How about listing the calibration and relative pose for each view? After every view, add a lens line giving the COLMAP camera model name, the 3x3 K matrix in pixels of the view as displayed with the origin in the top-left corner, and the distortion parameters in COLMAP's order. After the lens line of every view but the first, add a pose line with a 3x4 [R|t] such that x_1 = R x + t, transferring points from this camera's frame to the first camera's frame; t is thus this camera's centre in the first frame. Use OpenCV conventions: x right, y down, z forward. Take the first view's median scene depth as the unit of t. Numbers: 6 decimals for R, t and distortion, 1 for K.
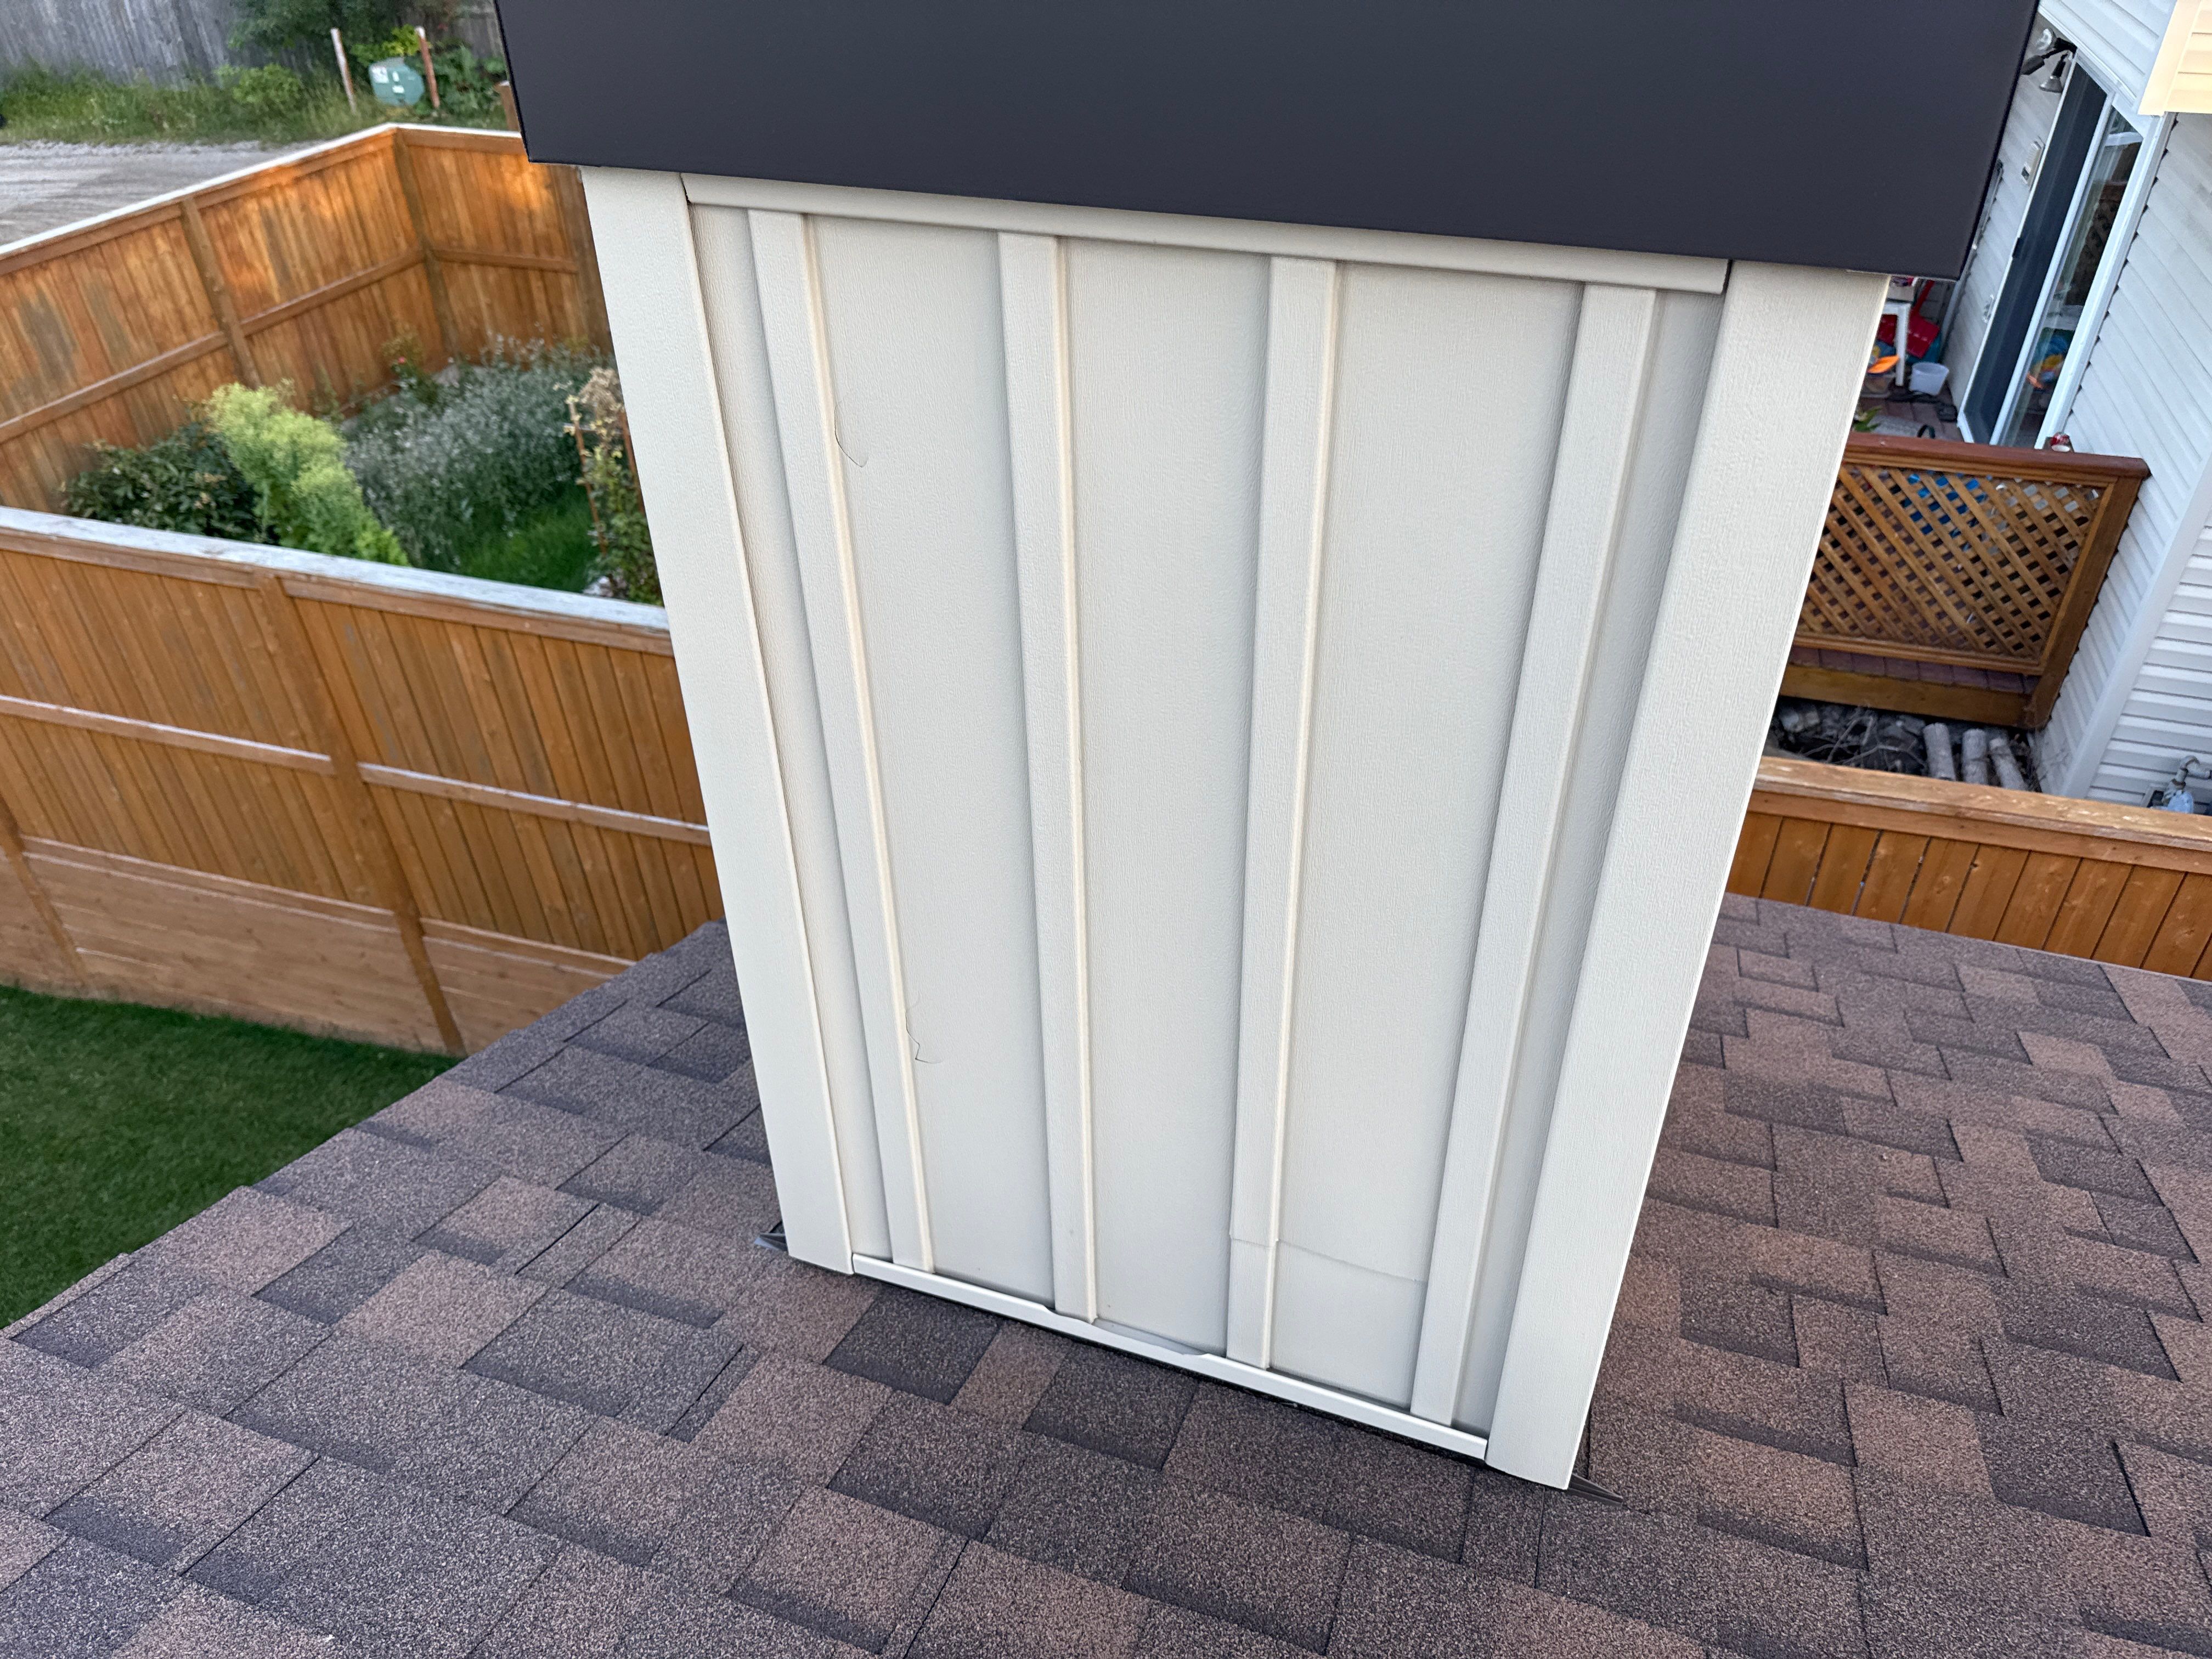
lens RADIAL K [[1593.8, 0, 1106.0], [0, 1593.8, 829.5], [0, 0, 1]] dist [0.004913, -0.001538]
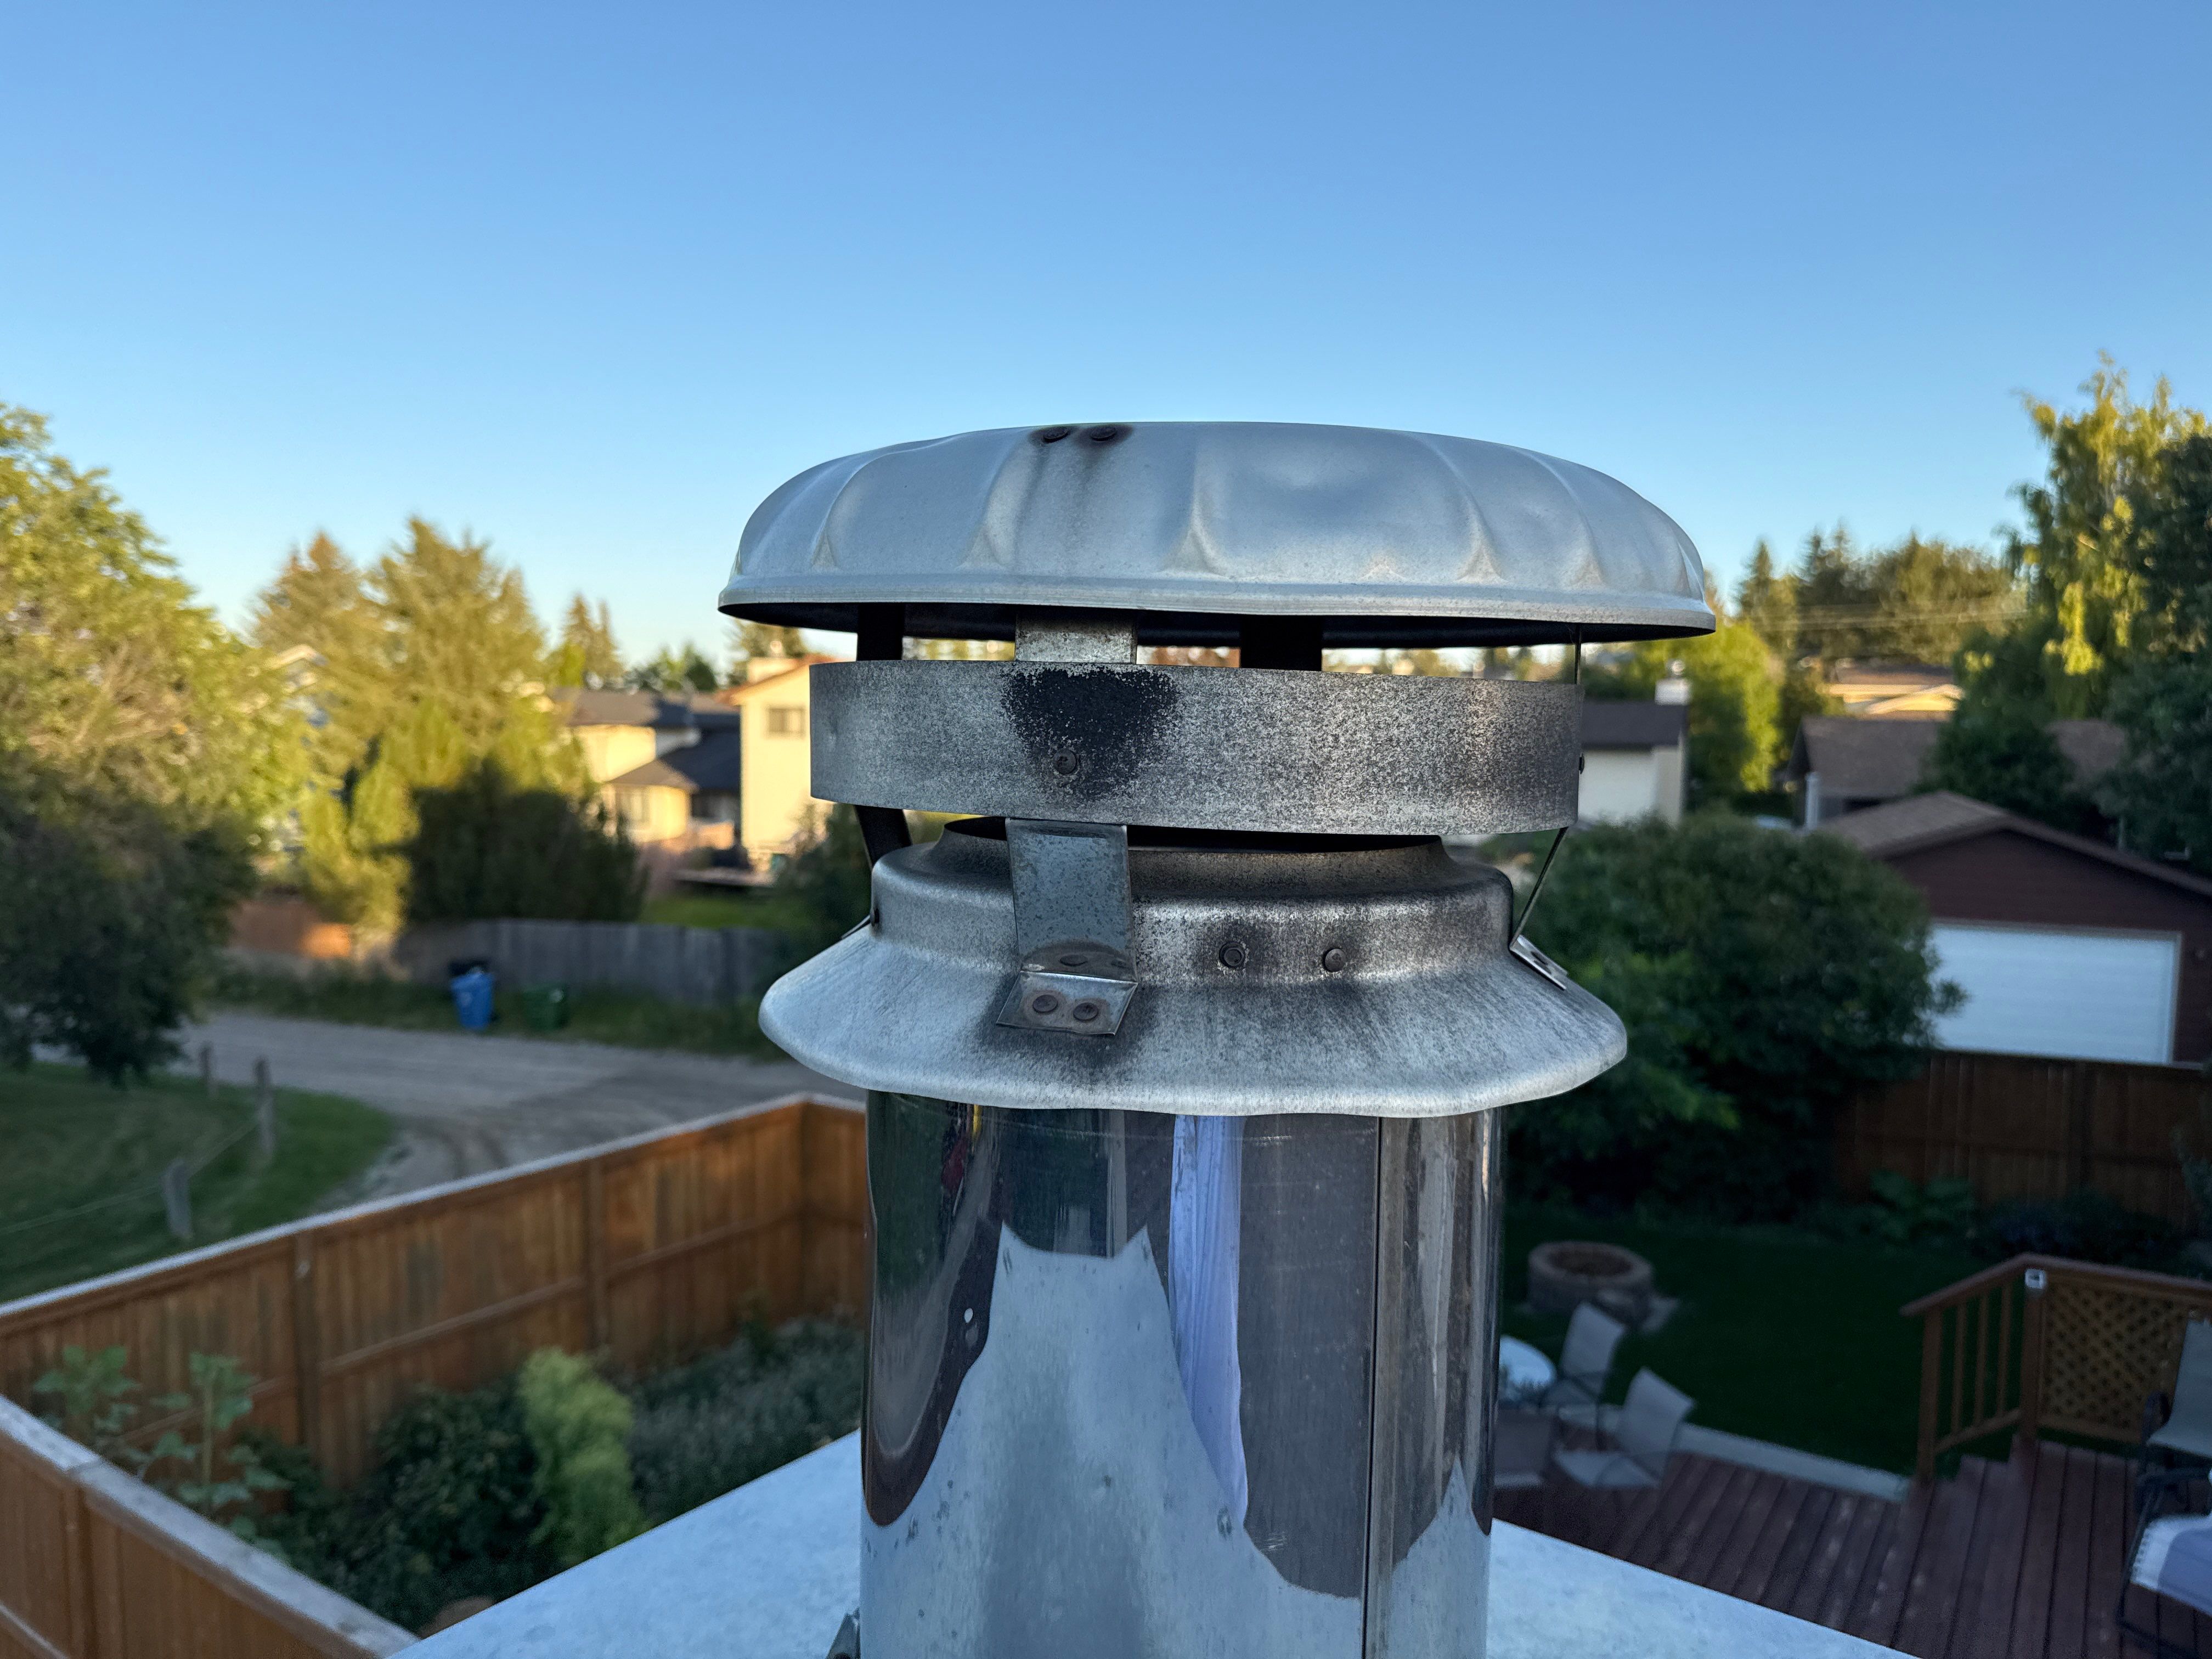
lens RADIAL K [[1593.8, 0, 1106.0], [0, 1593.8, 829.5], [0, 0, 1]] dist [0.004913, -0.001538]
pose [[0.959666, 0.045194, -0.277485, 0.047598], [-0.183434, 0.848619, -0.496183, -0.109478], [0.213054, 0.527070, 0.822681, 0.065386]]
